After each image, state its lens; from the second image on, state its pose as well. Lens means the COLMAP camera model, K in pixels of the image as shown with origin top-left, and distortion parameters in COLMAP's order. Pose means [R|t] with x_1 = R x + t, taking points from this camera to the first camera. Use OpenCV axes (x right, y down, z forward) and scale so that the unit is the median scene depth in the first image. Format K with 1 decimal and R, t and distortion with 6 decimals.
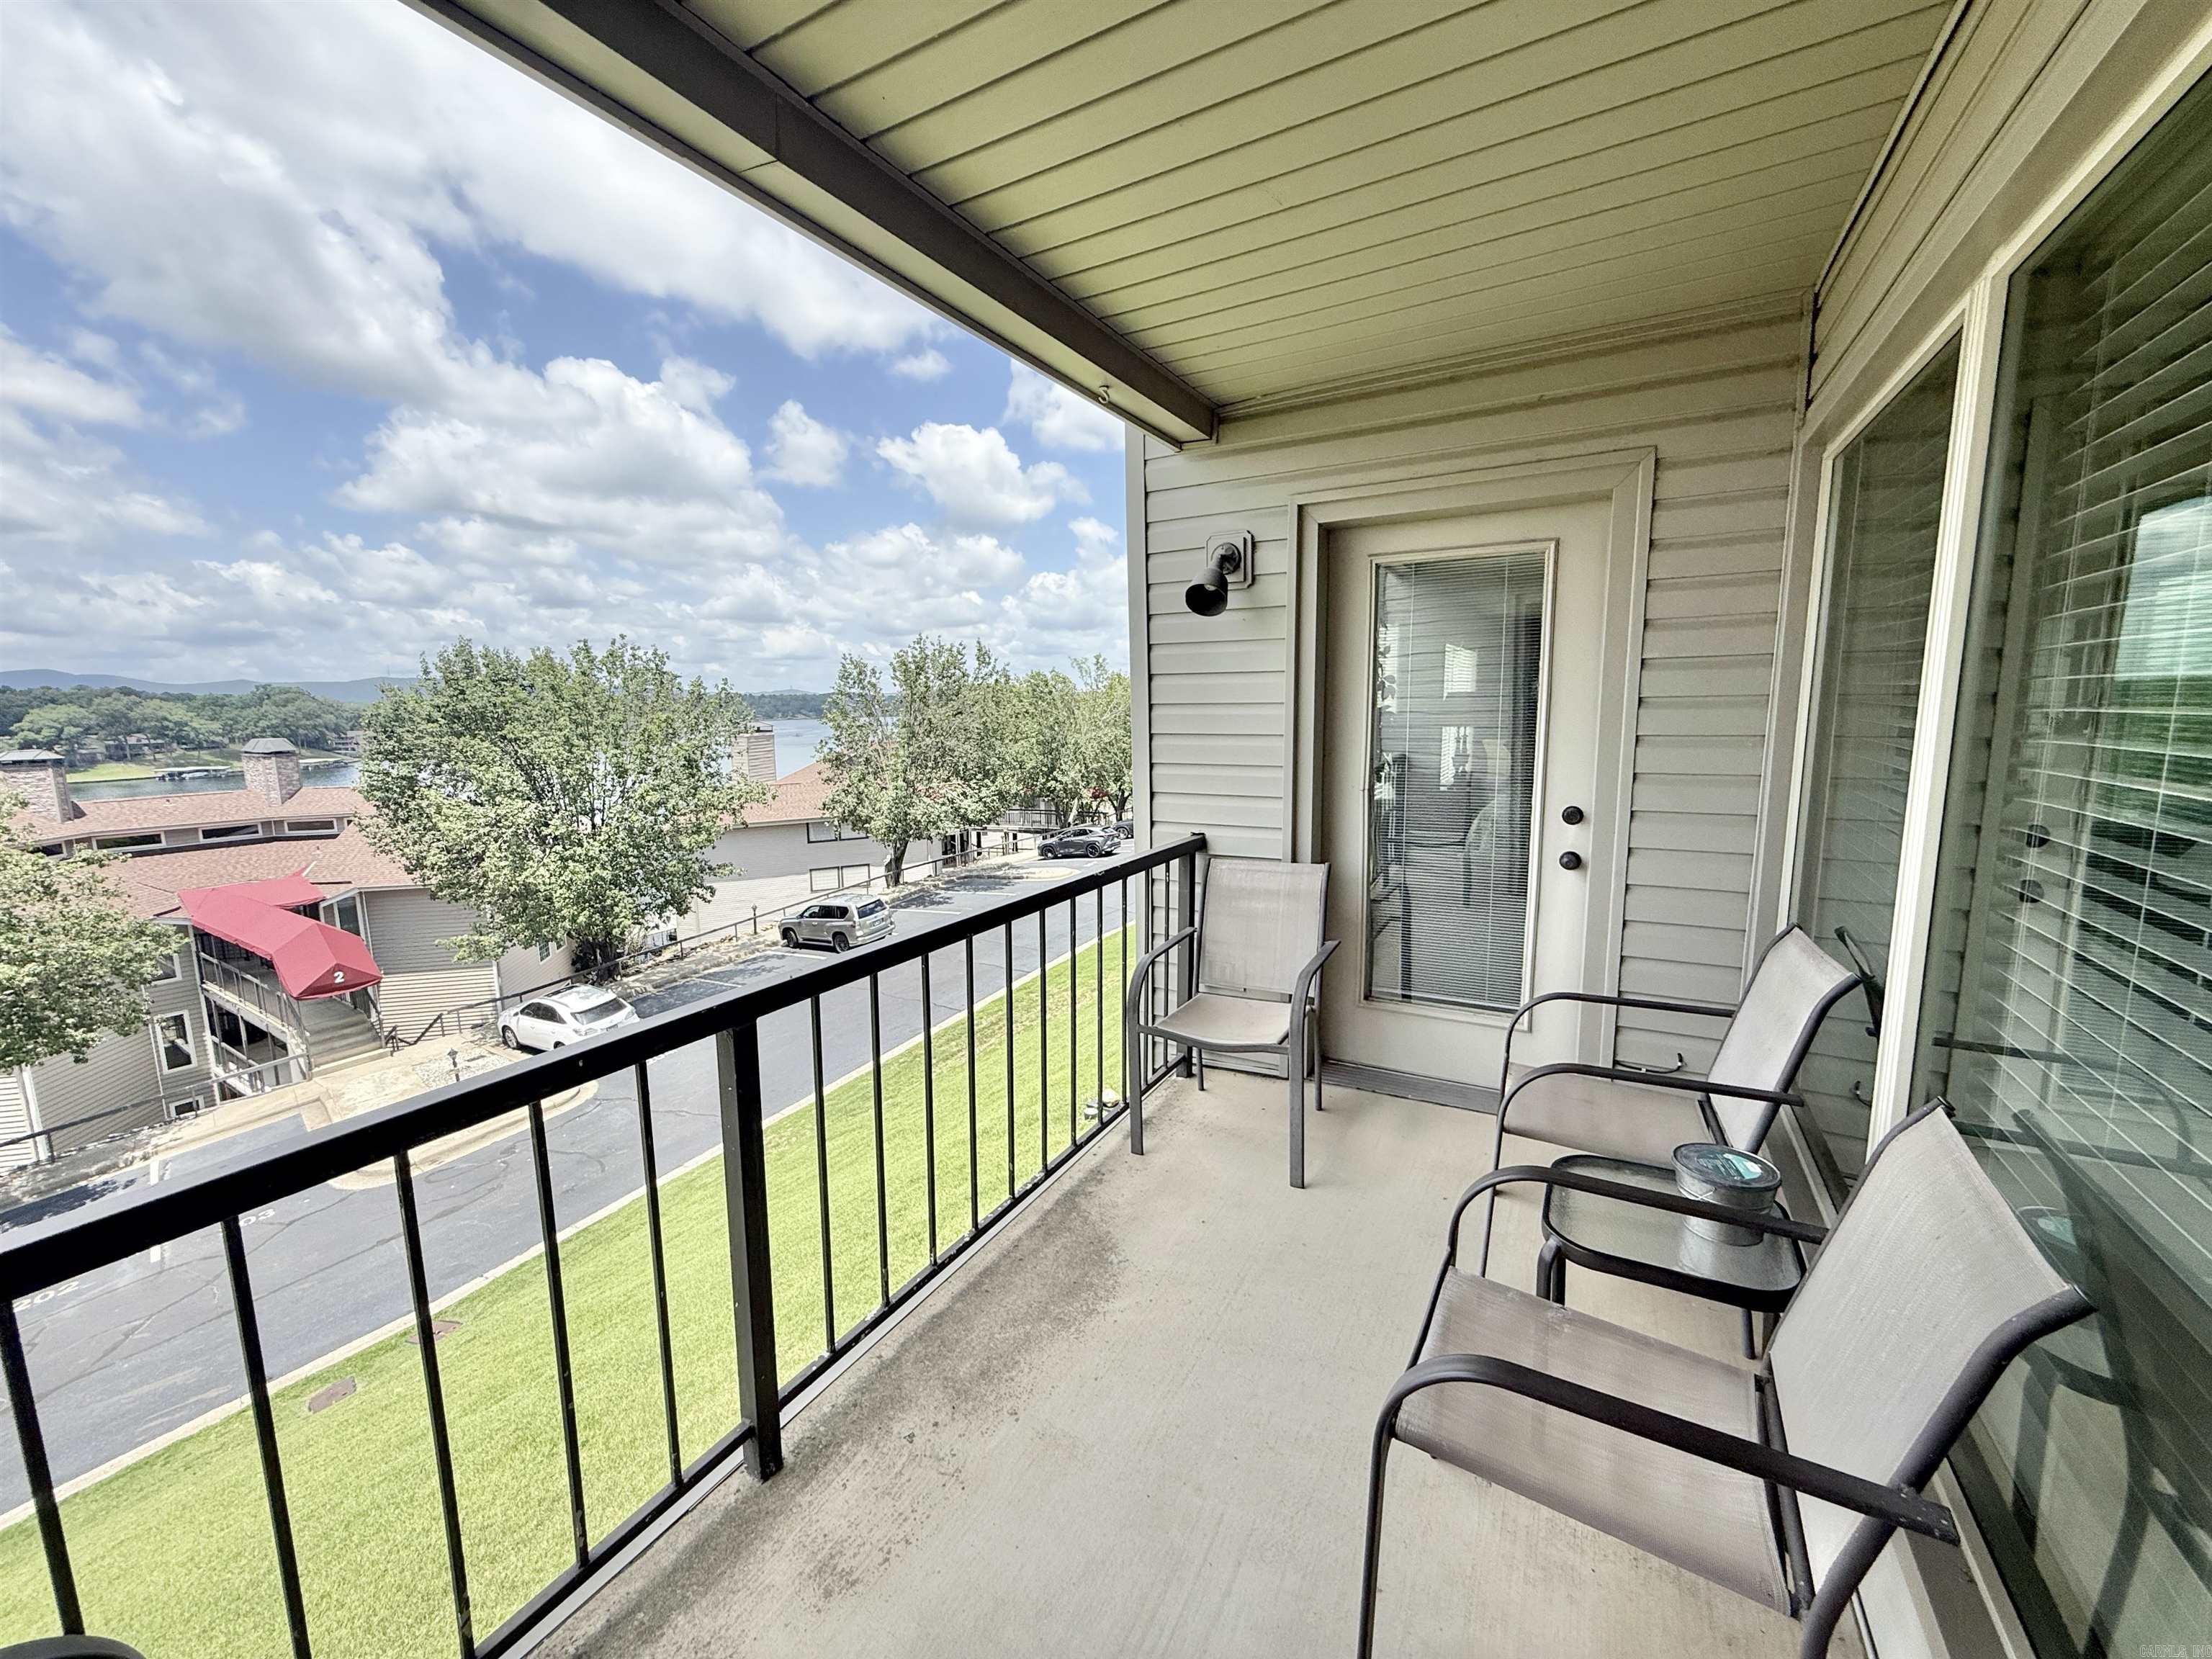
lens RADIAL K [[871.9, 0, 1106.0], [0, 871.9, 829.5], [0, 0, 1]] dist [-0.000087, 0.000051]
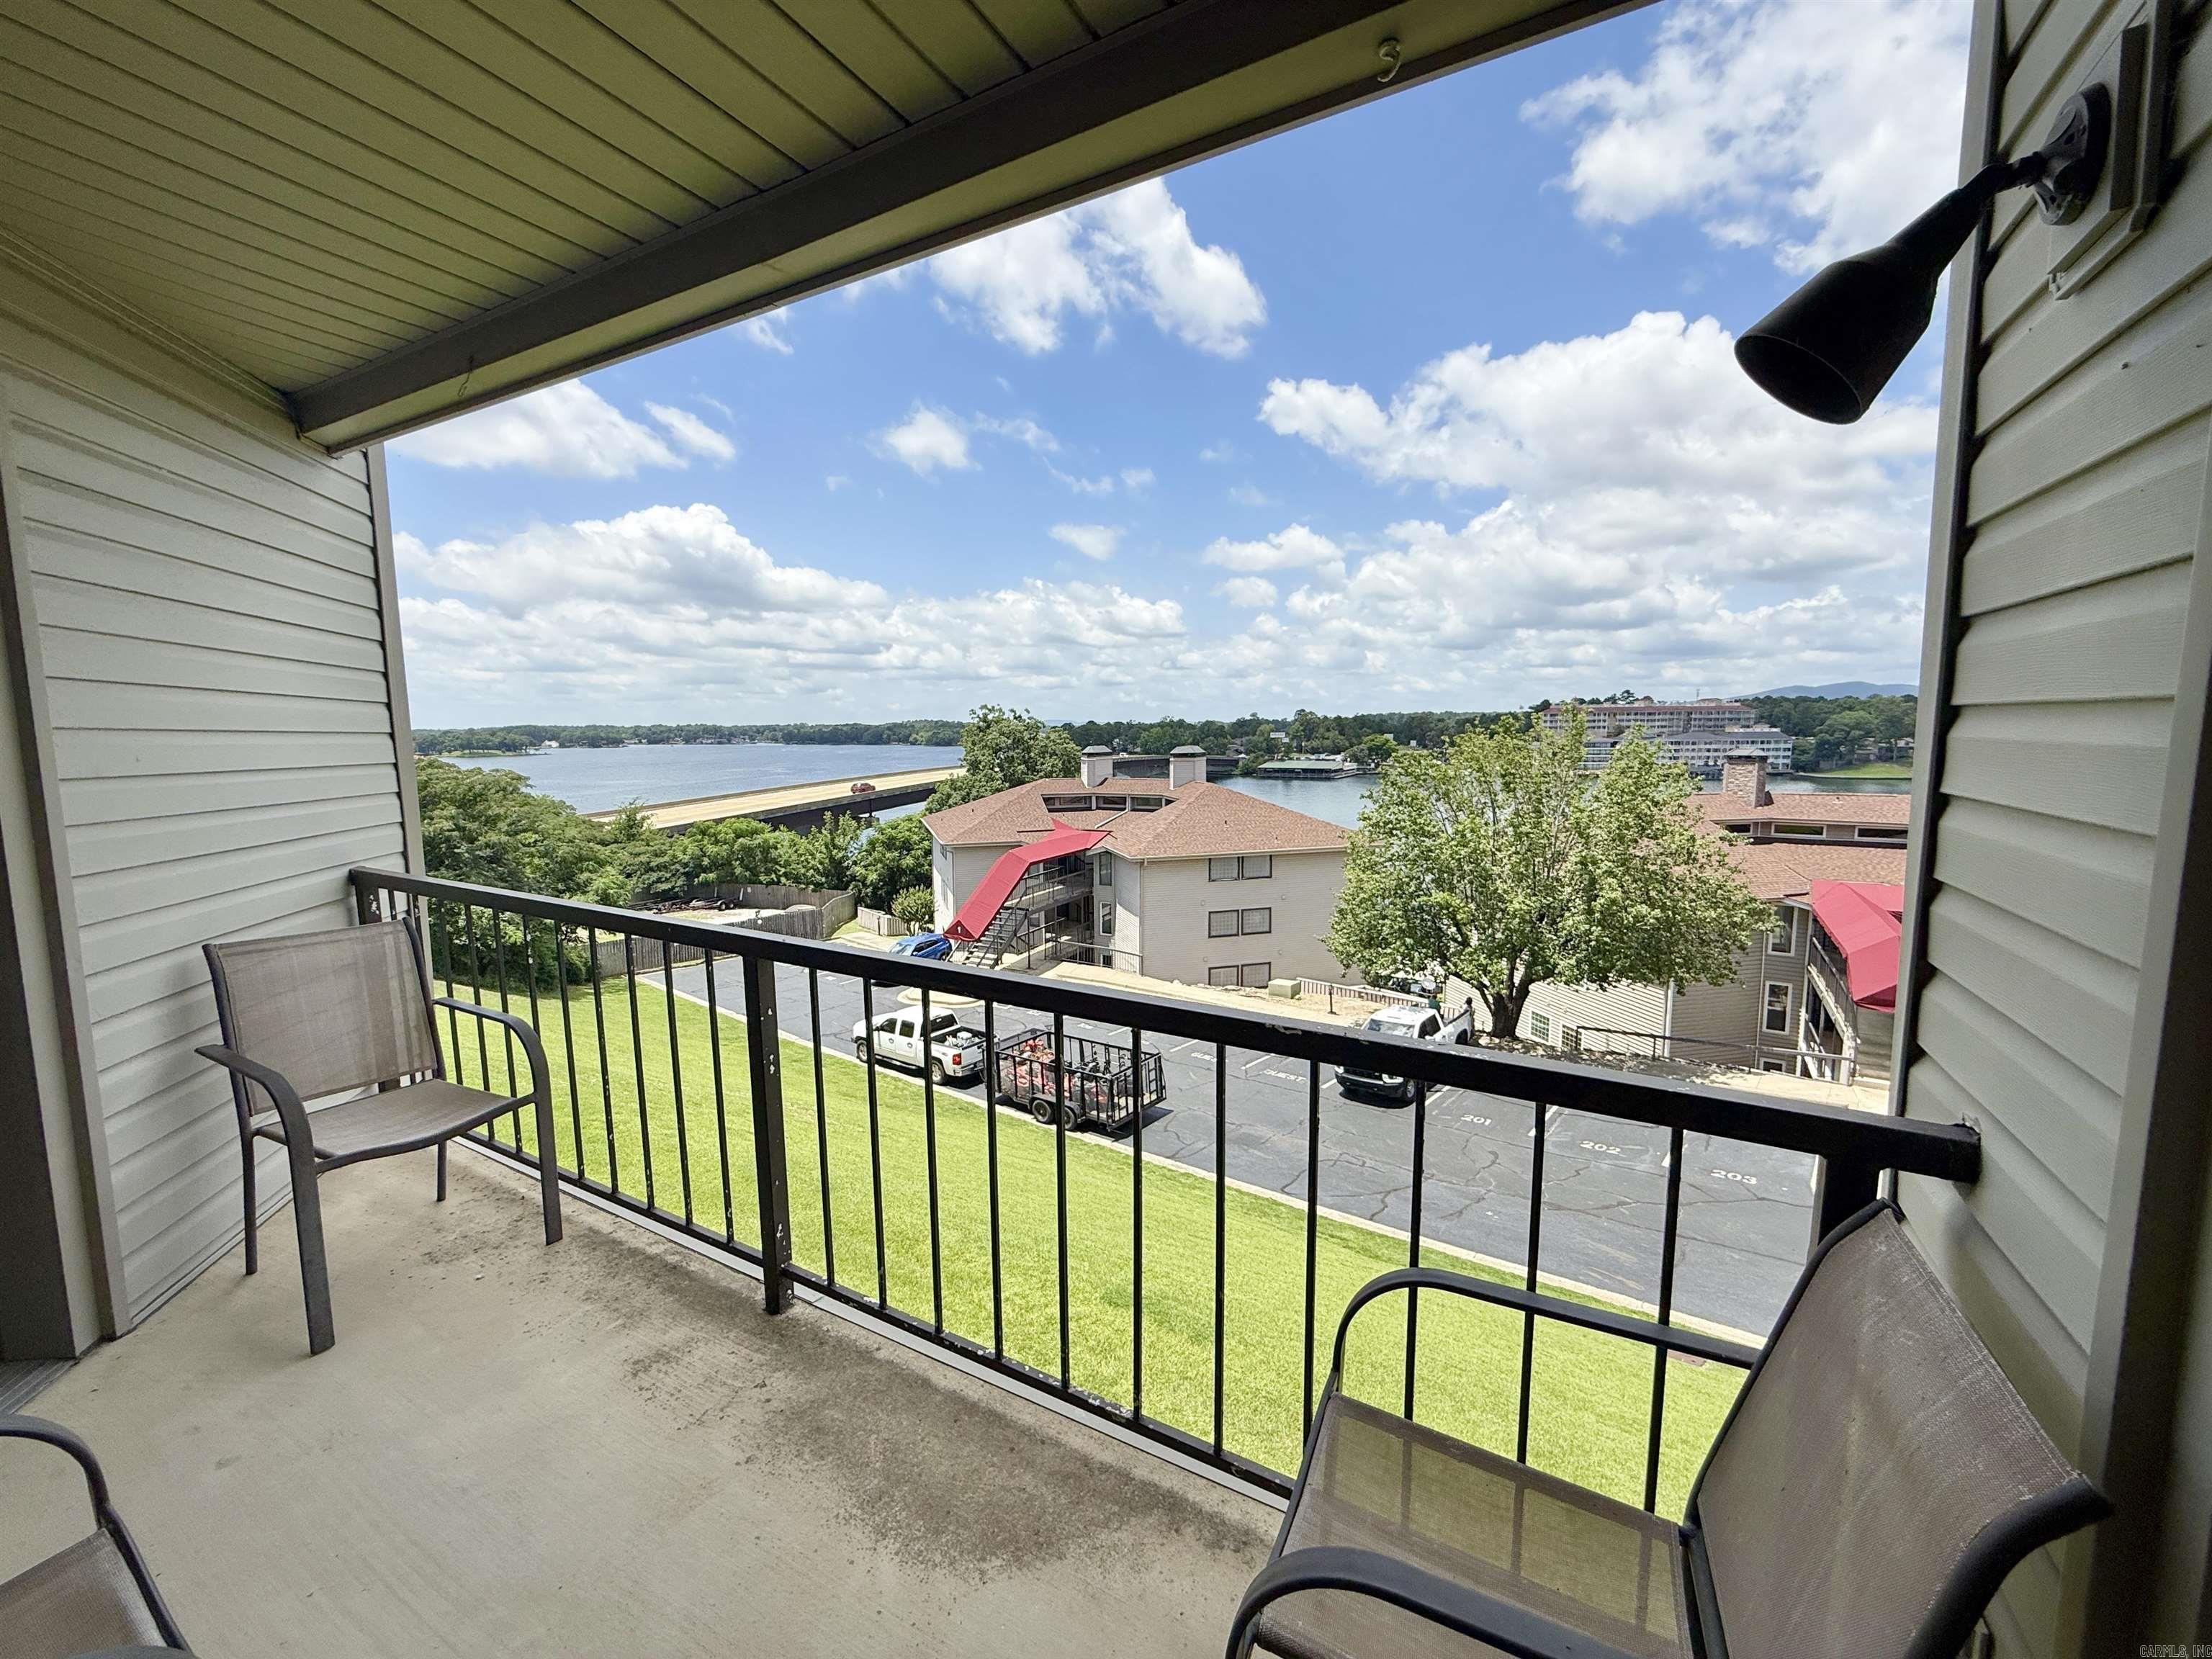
lens RADIAL K [[886.5, 0, 1099.7], [0, 886.5, 841.6], [0, 0, 1]] dist [-0.011119, -0.000018]
pose [[-0.017172, 0.139209, -0.990114, 0.634129], [-0.132784, 0.981171, 0.140254, -0.148423], [0.990996, 0.133880, 0.001636, 1.098783]]
